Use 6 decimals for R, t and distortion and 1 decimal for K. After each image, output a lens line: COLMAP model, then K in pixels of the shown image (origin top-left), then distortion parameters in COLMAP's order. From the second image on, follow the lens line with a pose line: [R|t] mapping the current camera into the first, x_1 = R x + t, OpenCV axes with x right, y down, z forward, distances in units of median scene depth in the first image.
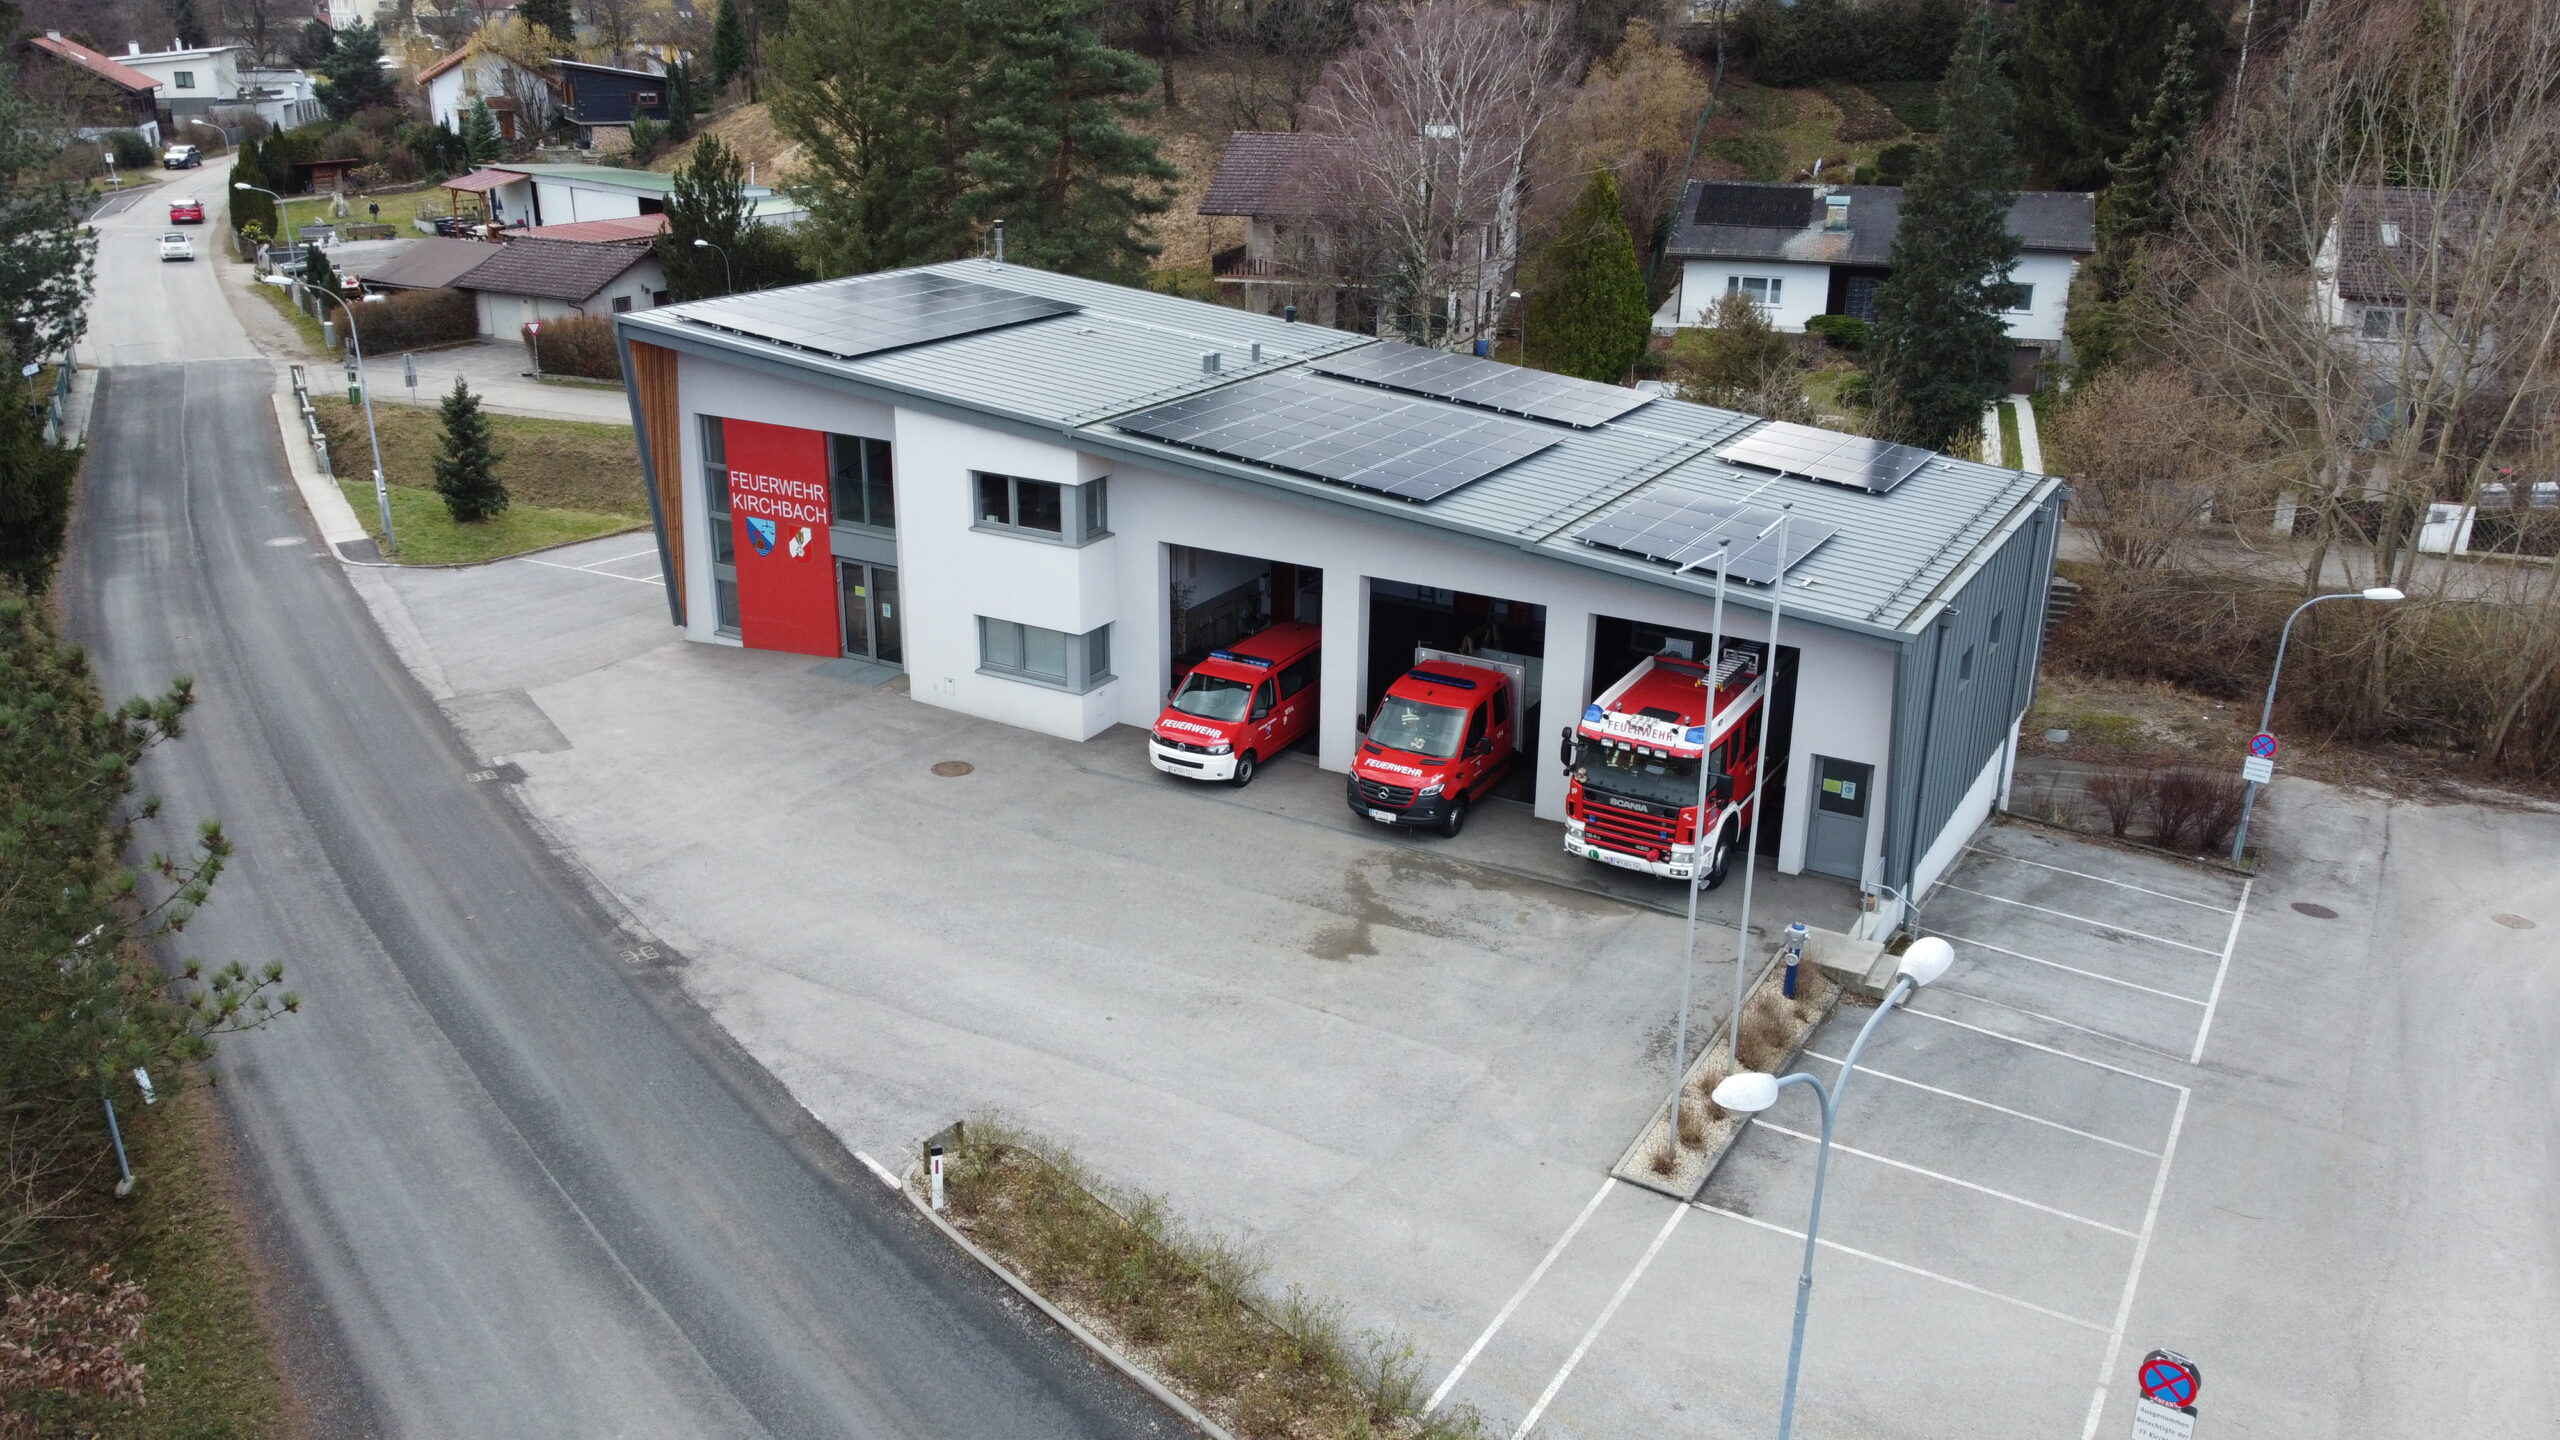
lens RADIAL K [[1941.8, 0, 1269.3], [0, 1941.8, 694.5], [0, 0, 1]] dist [0.003203, -0.013319]
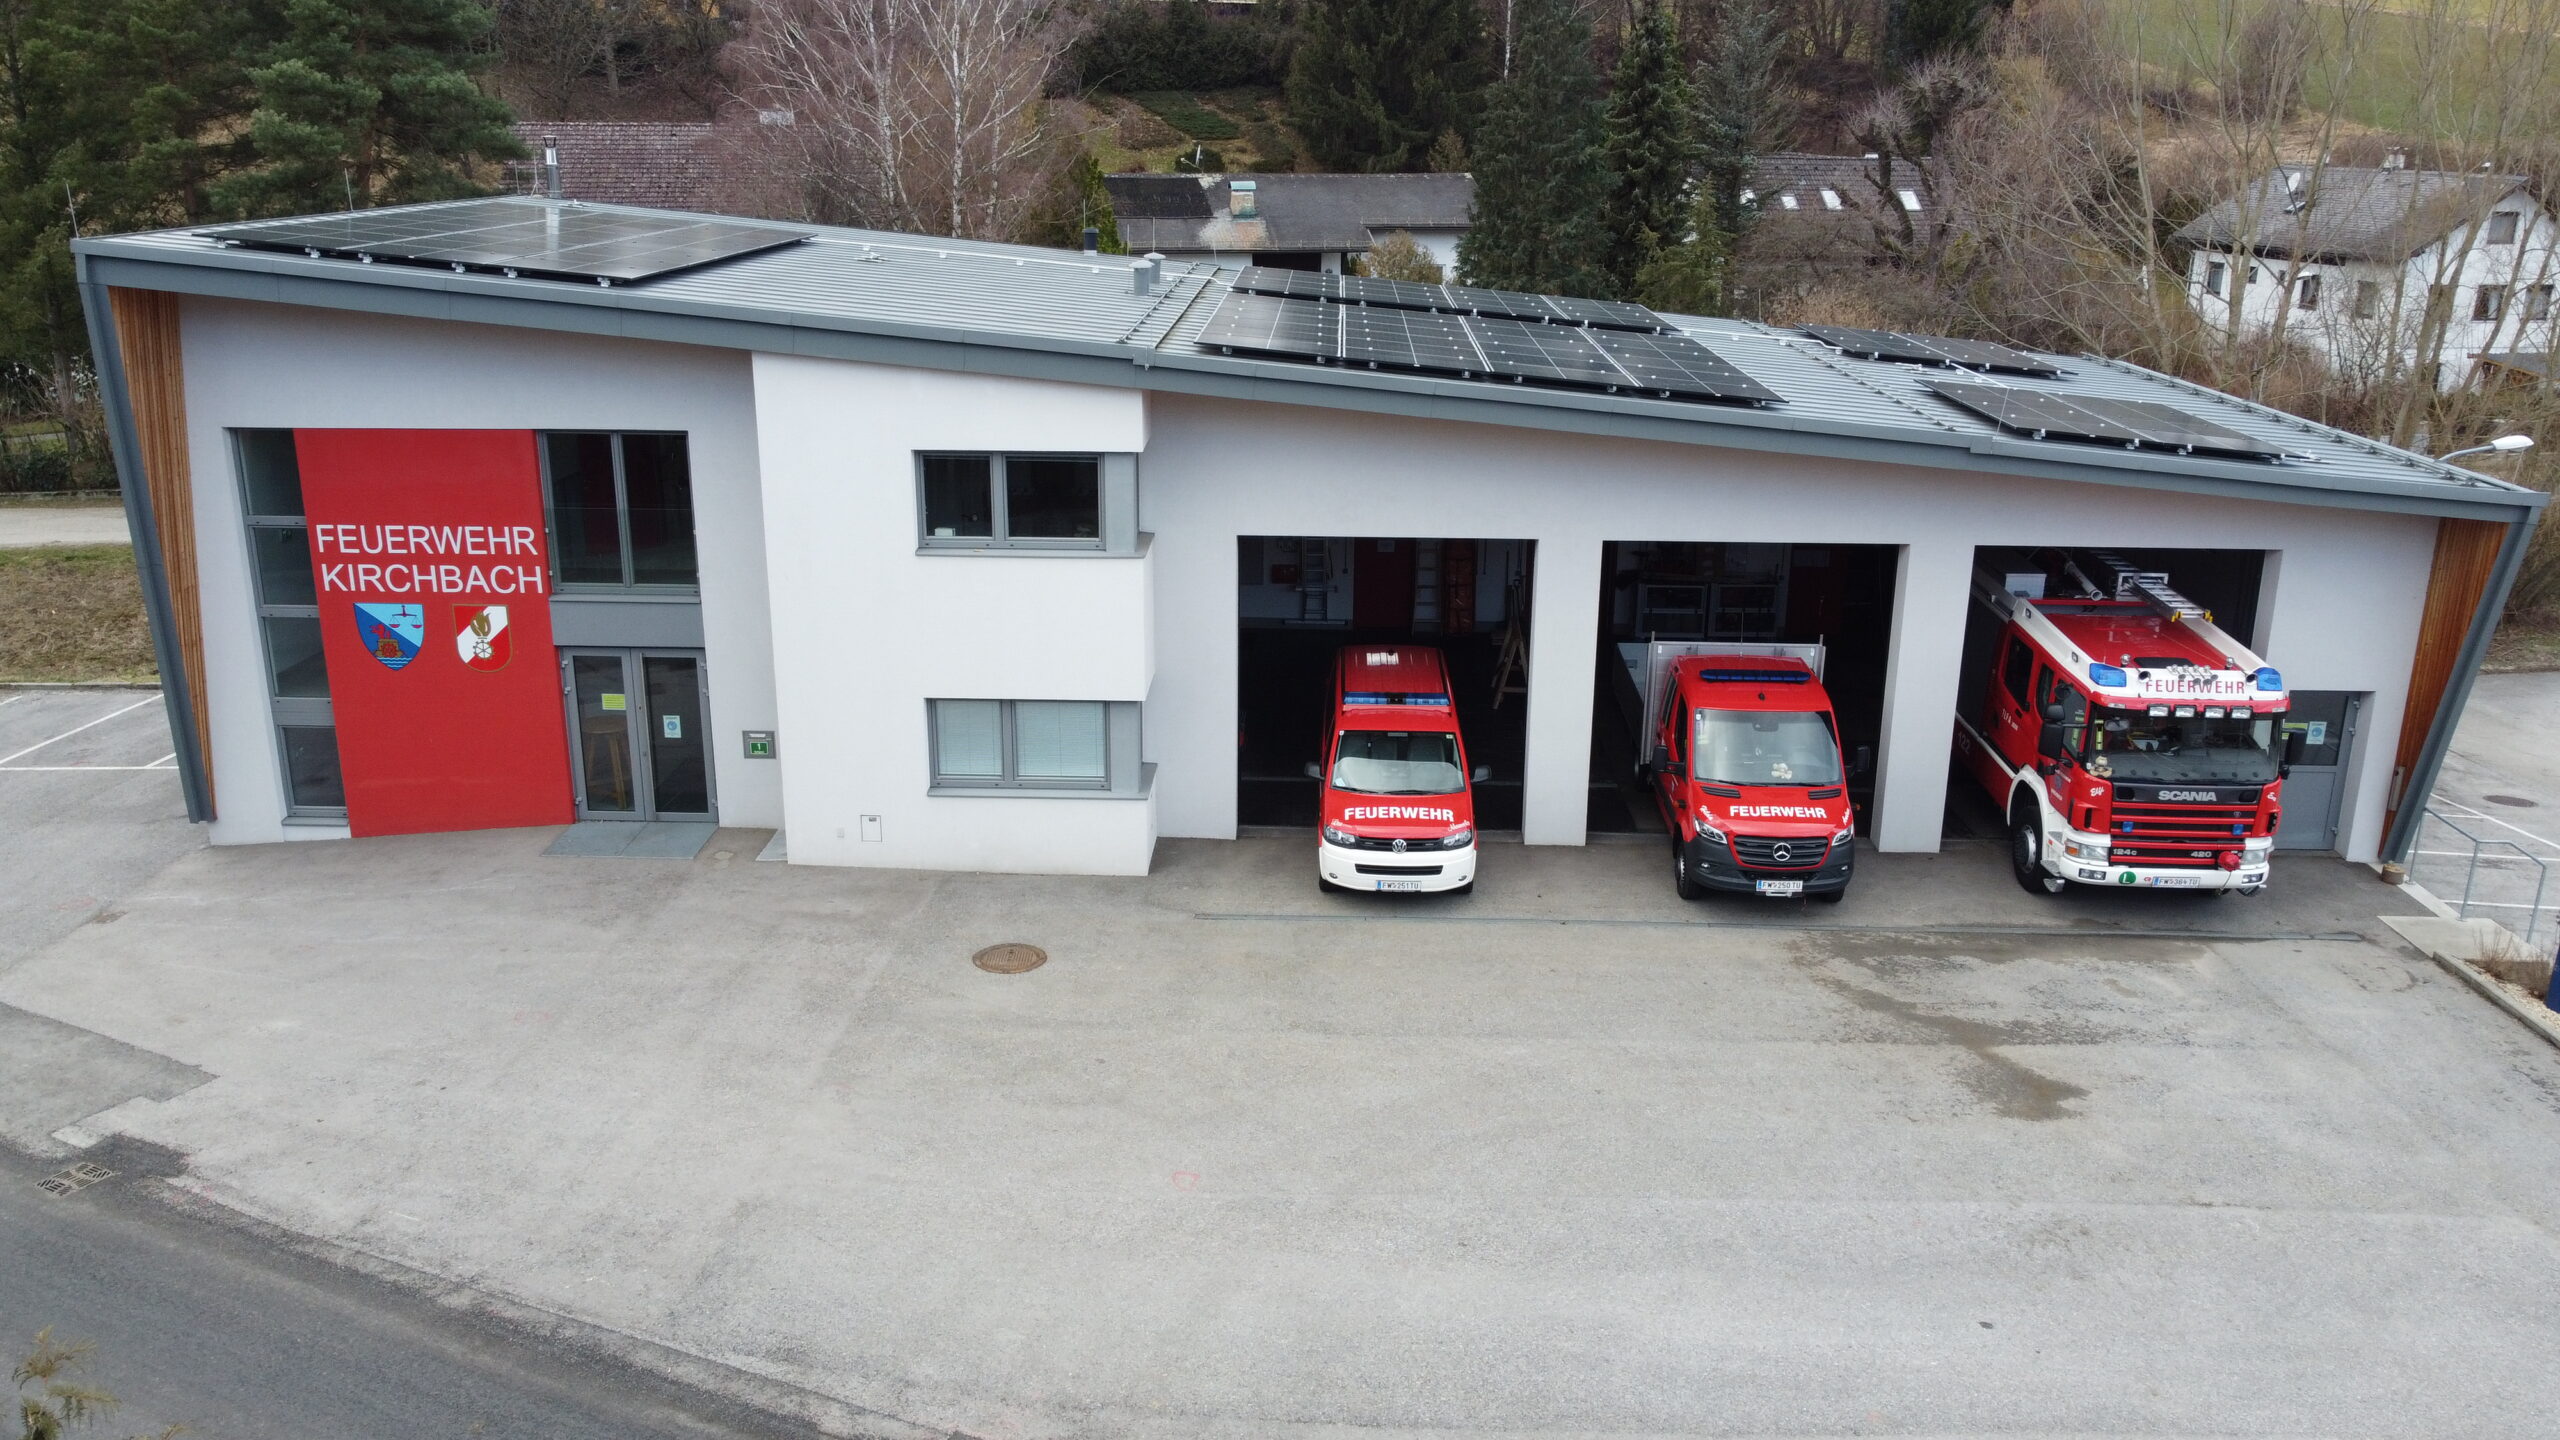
lens RADIAL K [[1941.8, 0, 1271.6], [0, 1941.8, 701.1], [0, 0, 1]] dist [0.003203, -0.013319]
pose [[0.875010, -0.142104, 0.462778, -0.330327], [0.160762, 0.986993, -0.000892, -0.022618], [-0.456632, 0.075178, 0.886474, 0.421389]]
